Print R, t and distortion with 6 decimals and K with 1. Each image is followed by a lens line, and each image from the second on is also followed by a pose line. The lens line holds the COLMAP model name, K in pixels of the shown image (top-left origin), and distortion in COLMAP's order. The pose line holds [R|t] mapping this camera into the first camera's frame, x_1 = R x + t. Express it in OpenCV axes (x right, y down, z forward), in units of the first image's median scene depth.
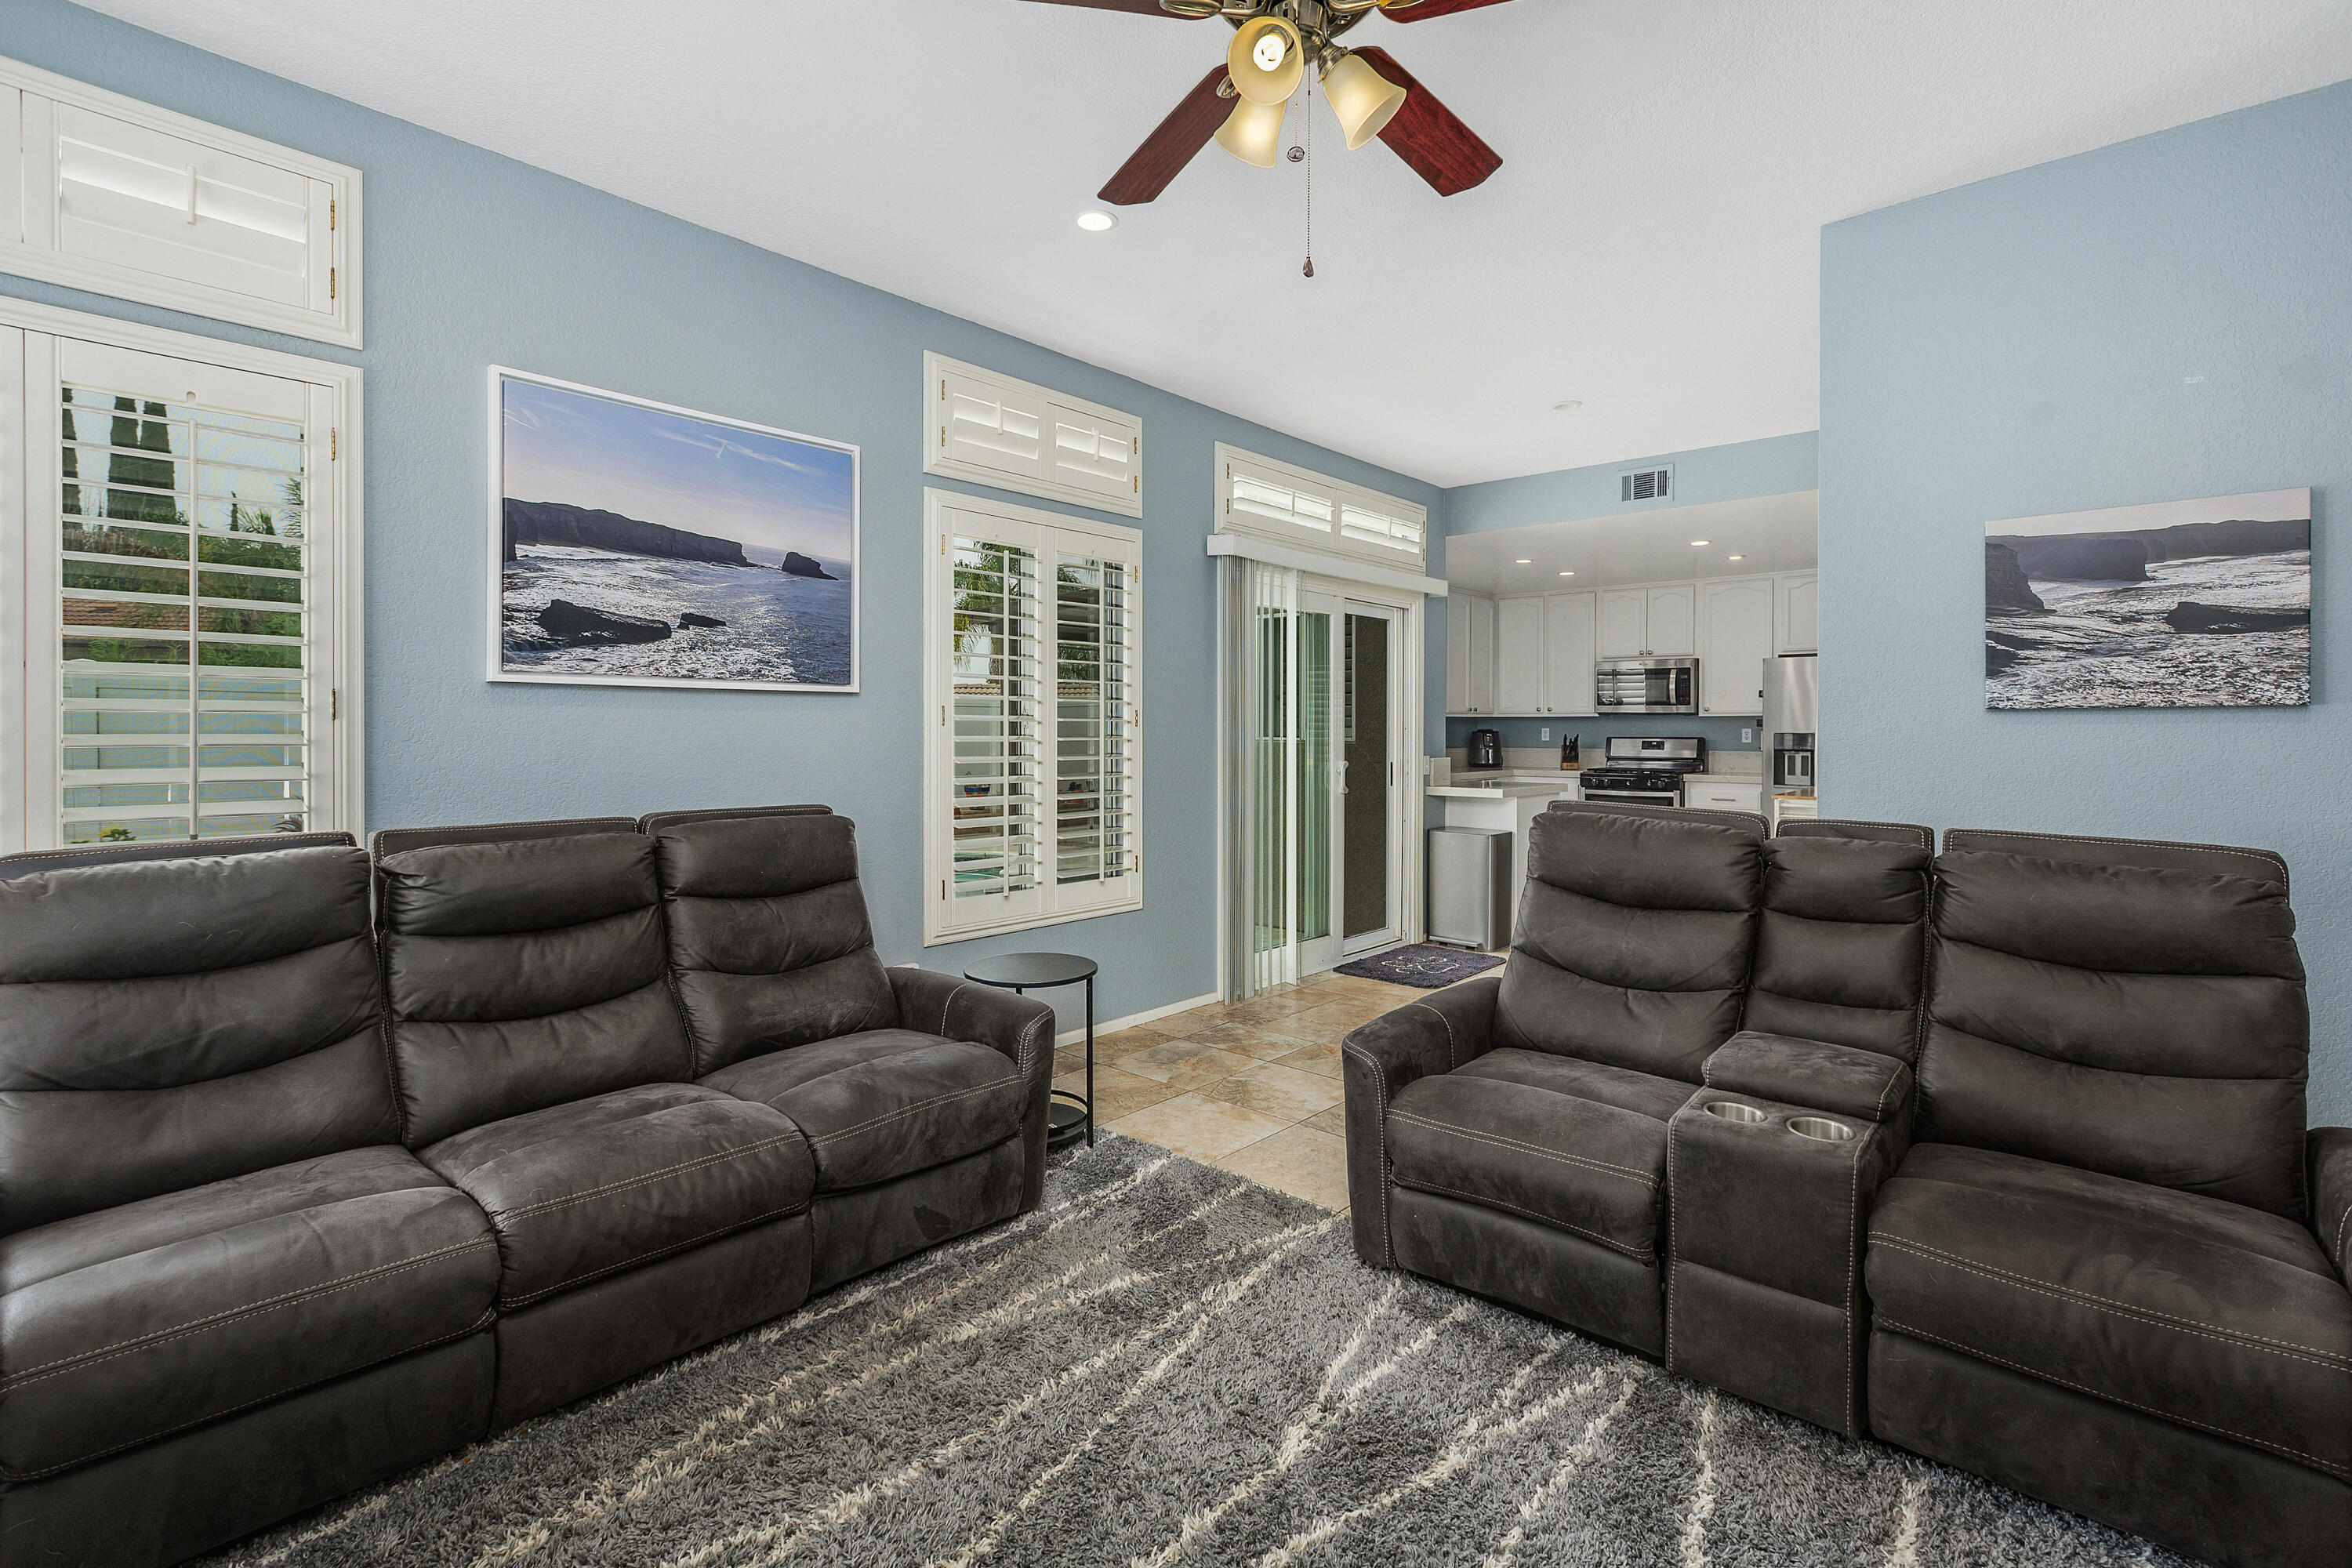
lens RADIAL K [[1089.1, 0, 1177.2], [0, 1089.1, 725.3], [0, 0, 1]] dist [0.001481, 0.000037]
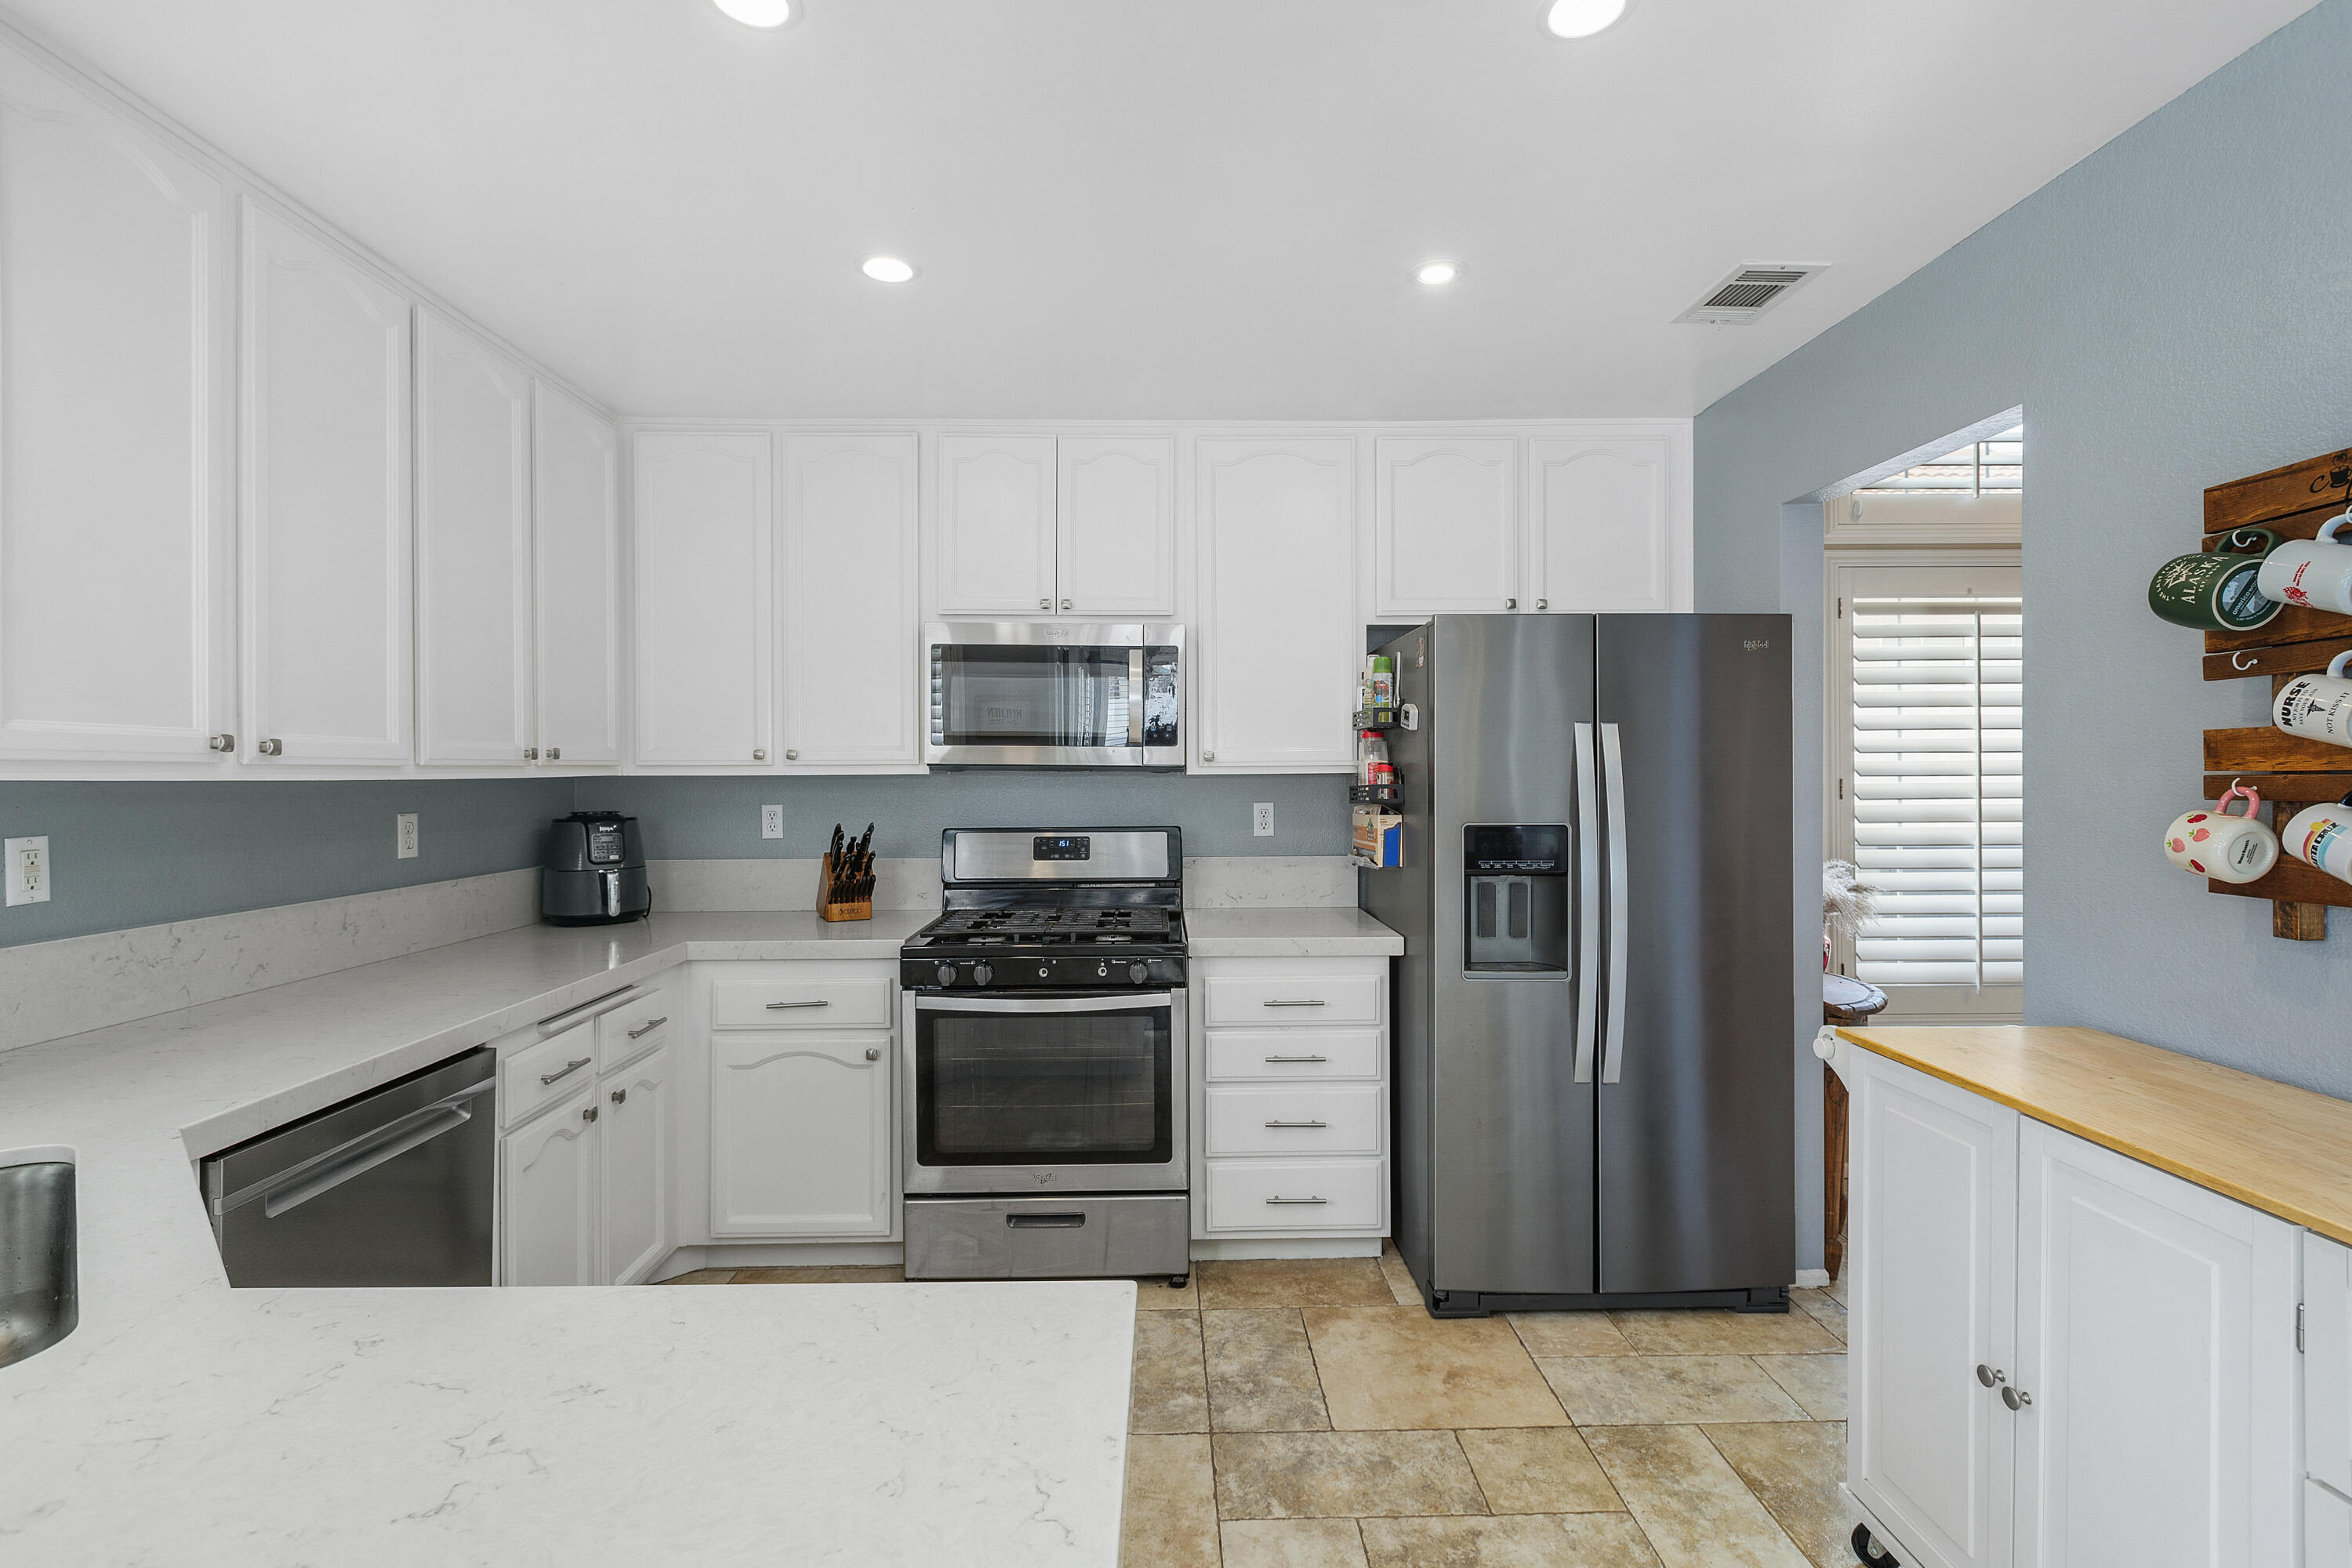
lens RADIAL K [[1061.4, 0, 1179.3], [0, 1061.4, 768.4], [0, 0, 1]] dist [0.000182, -0.000360]
pose [[0.732019, -0.001836, 0.681281, 0.213852], [0.002228, 0.999997, 0.000301, -0.010457], [-0.681280, 0.001298, 0.732022, 0.709163]]
